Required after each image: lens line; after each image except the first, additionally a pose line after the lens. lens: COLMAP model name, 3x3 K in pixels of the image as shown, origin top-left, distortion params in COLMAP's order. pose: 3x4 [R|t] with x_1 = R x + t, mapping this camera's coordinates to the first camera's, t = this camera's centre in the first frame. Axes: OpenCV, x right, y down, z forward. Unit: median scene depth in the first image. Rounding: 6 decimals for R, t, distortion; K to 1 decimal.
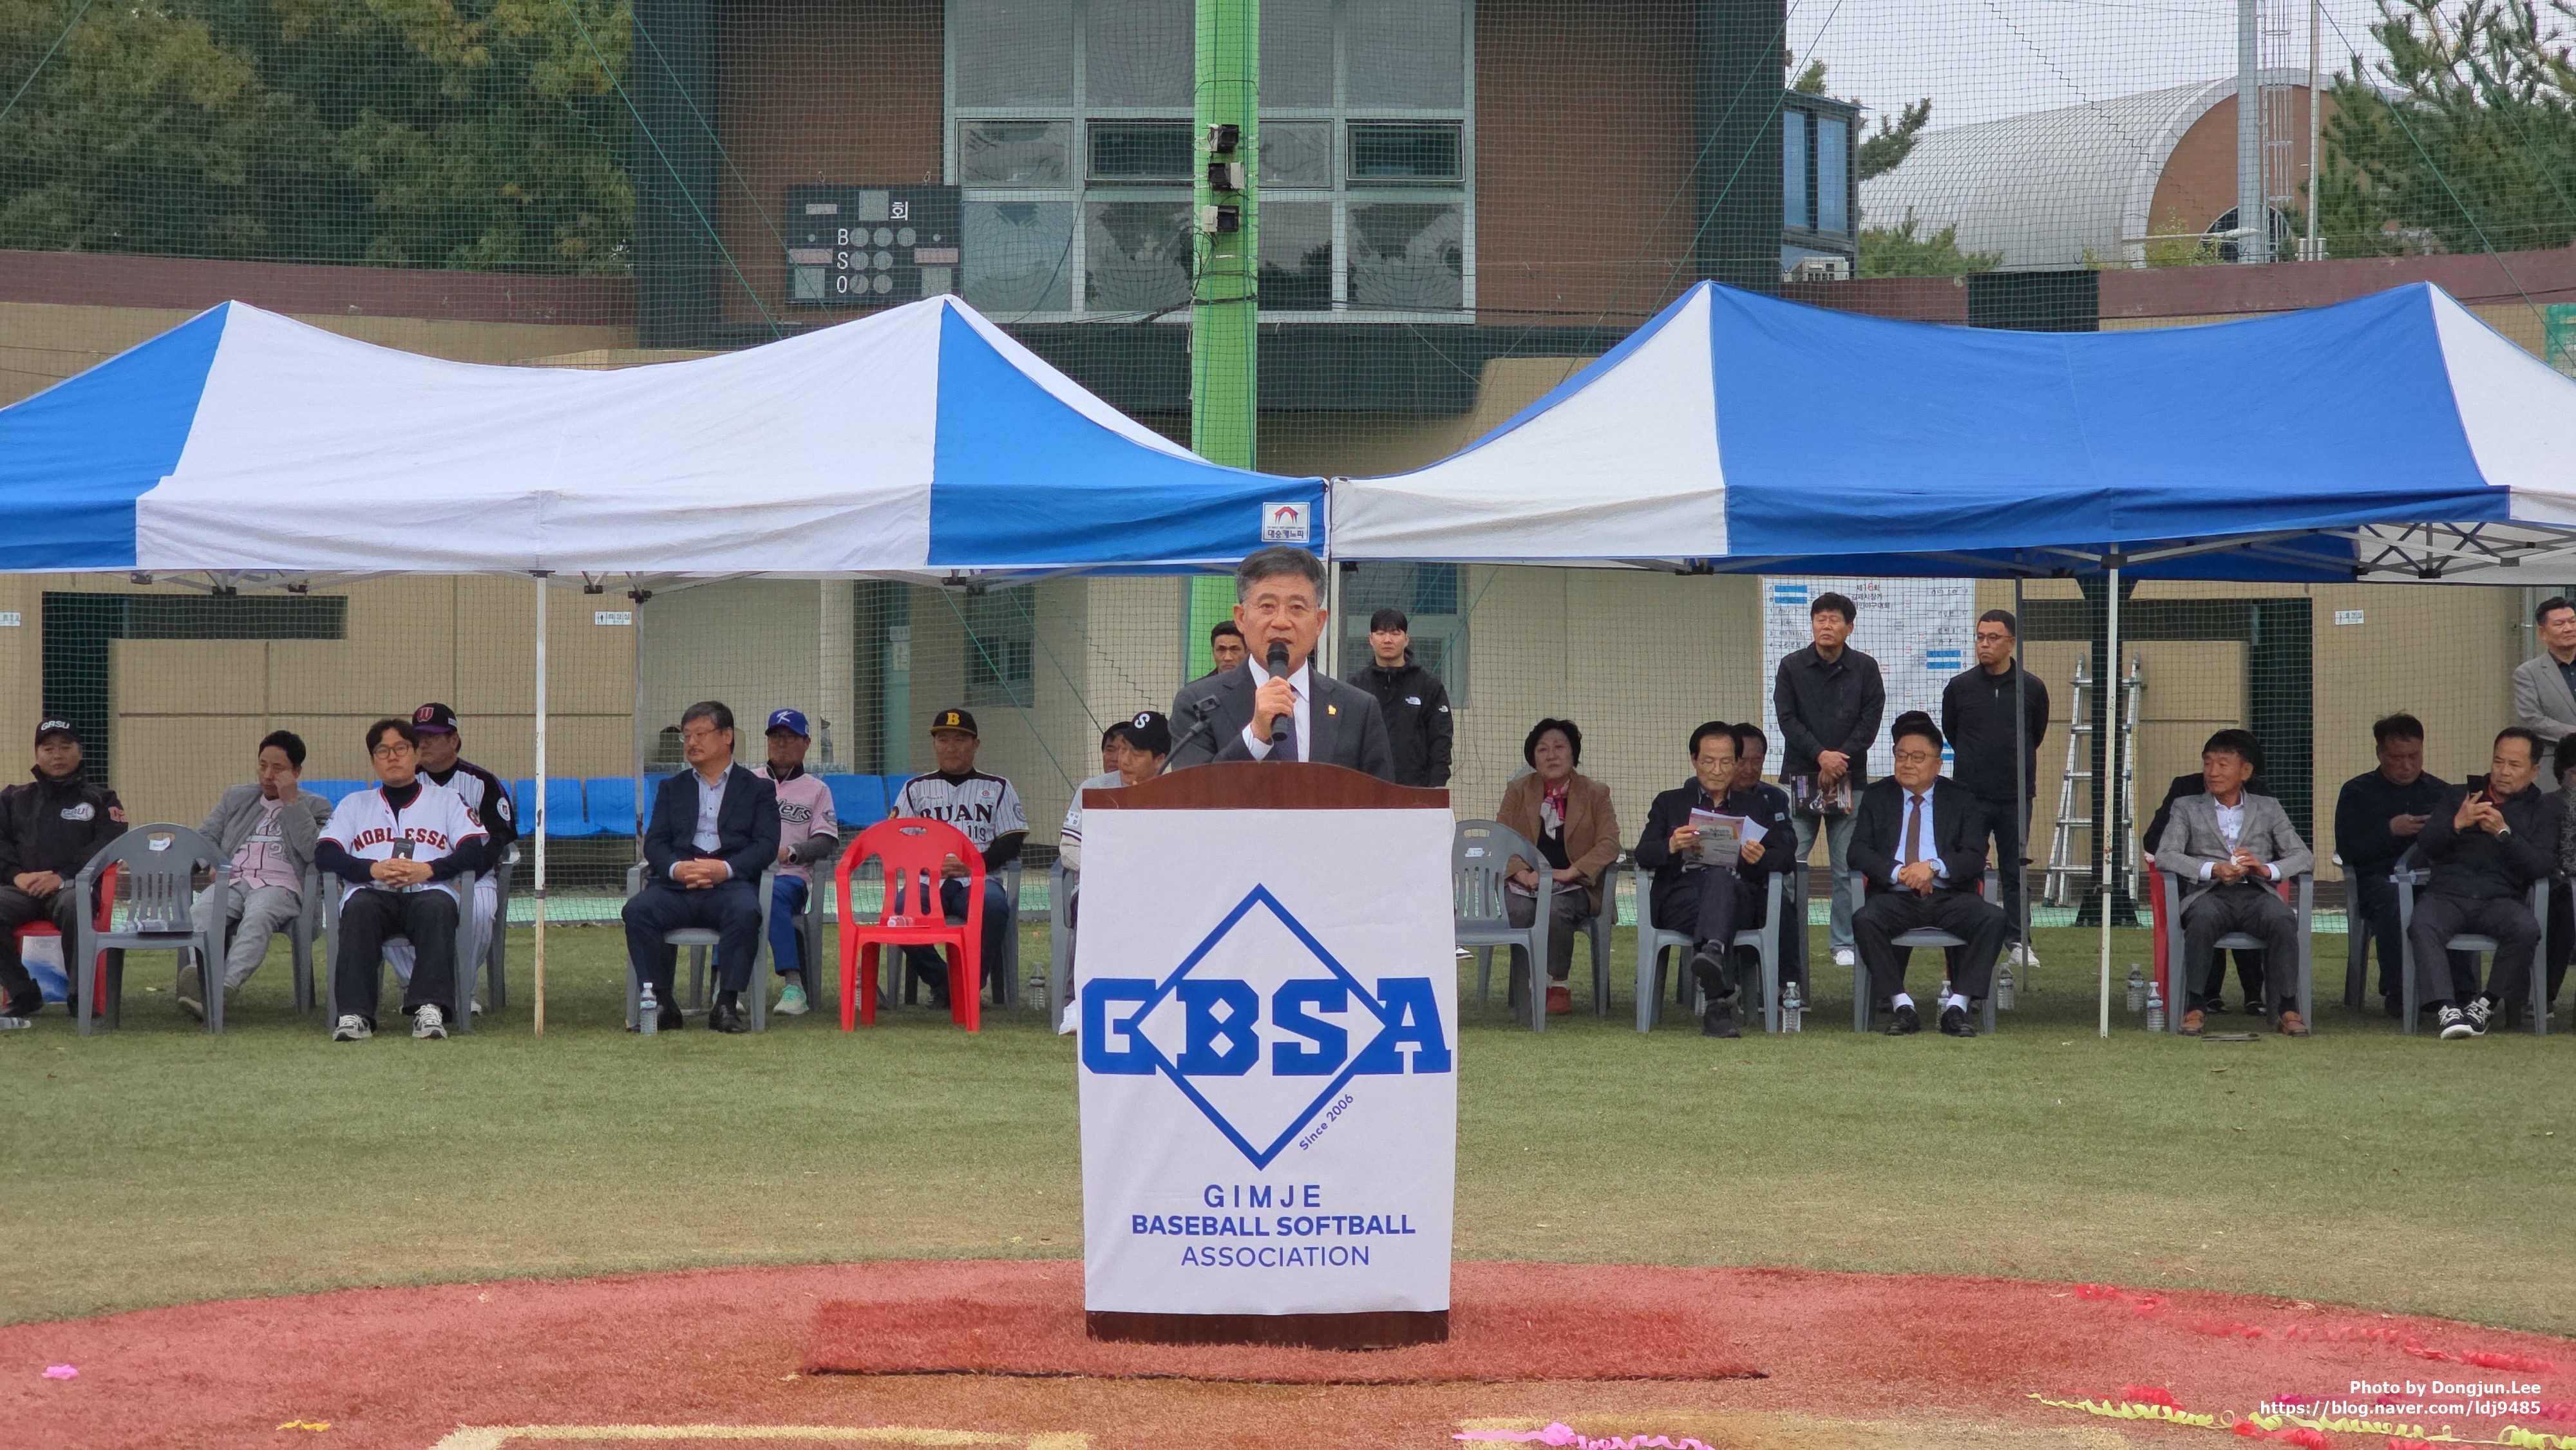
lens RADIAL K [[4843.2, 0, 1288.0], [0, 4843.2, 725.0], [0, 0, 1]] dist [-0.371095, 3.692900]
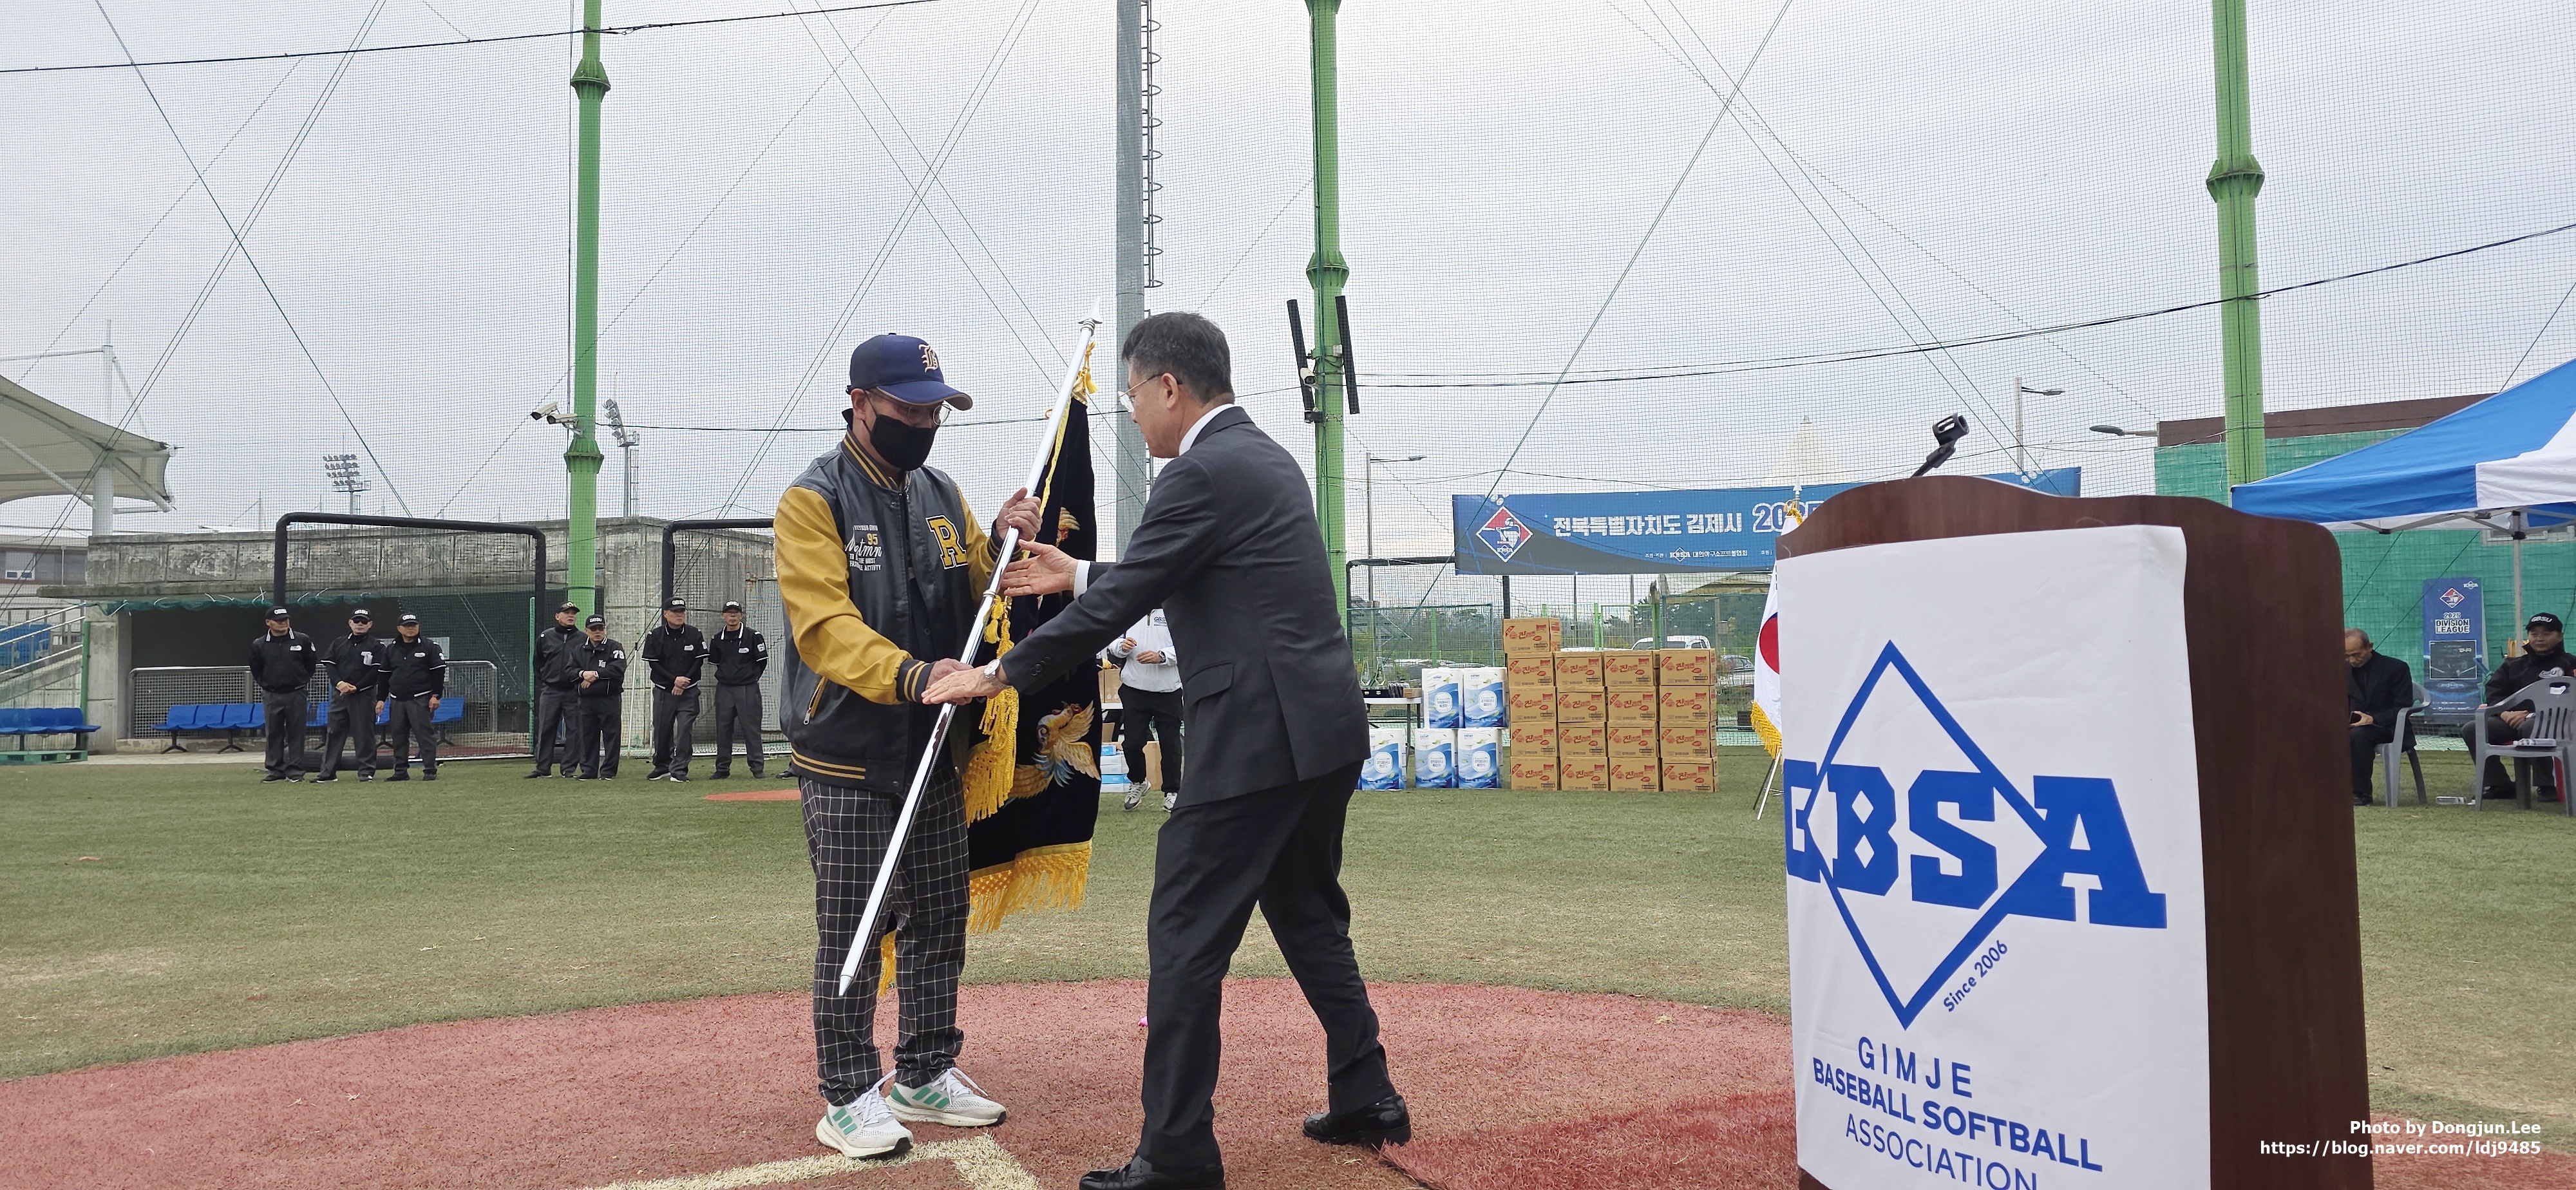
lens RADIAL K [[1721.0, 0, 1337.4], [0, 1721.0, 583.3], [0, 0, 1]] dist [0.082104, -0.097700]
pose [[0.428414, -0.049285, -0.902237, 0.107665], [0.001948, 0.998559, -0.053621, 0.020430], [0.903580, 0.021214, 0.427893, 0.431146]]
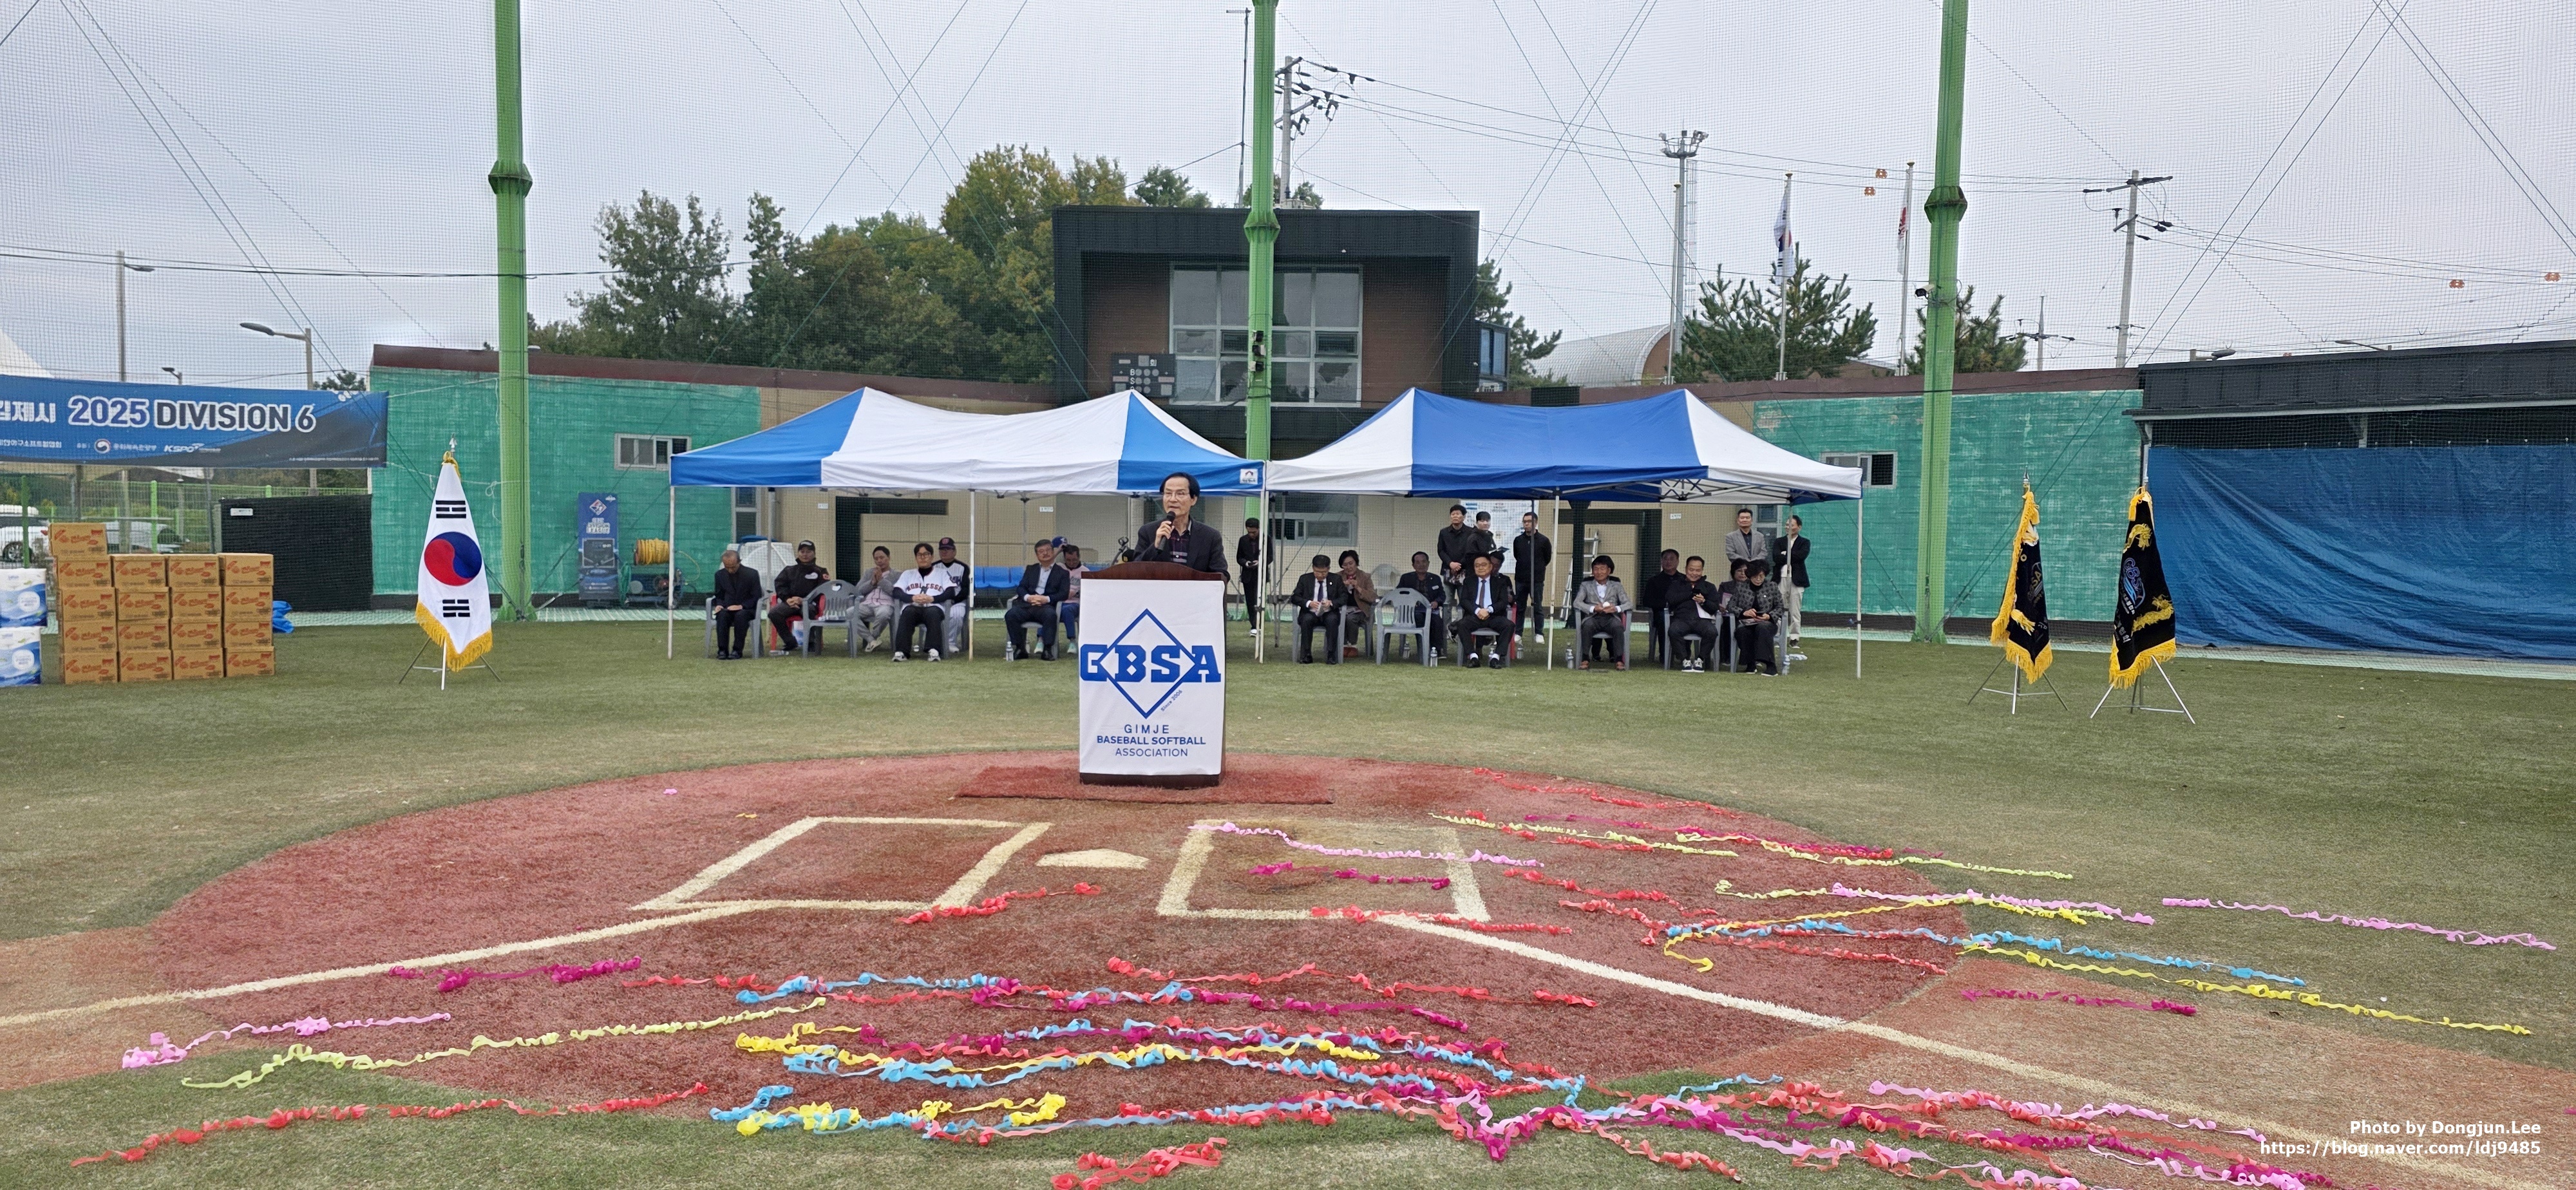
lens RADIAL K [[1685.8, 0, 1286.4], [0, 1685.8, 623.5], [0, 0, 1]] dist [0.076655, -0.074788]
pose [[0.999399, 0.014688, -0.031406, 0.052366], [-0.013349, 0.999010, 0.042435, 0.000700], [0.031998, -0.041990, 0.998605, 0.051588]]
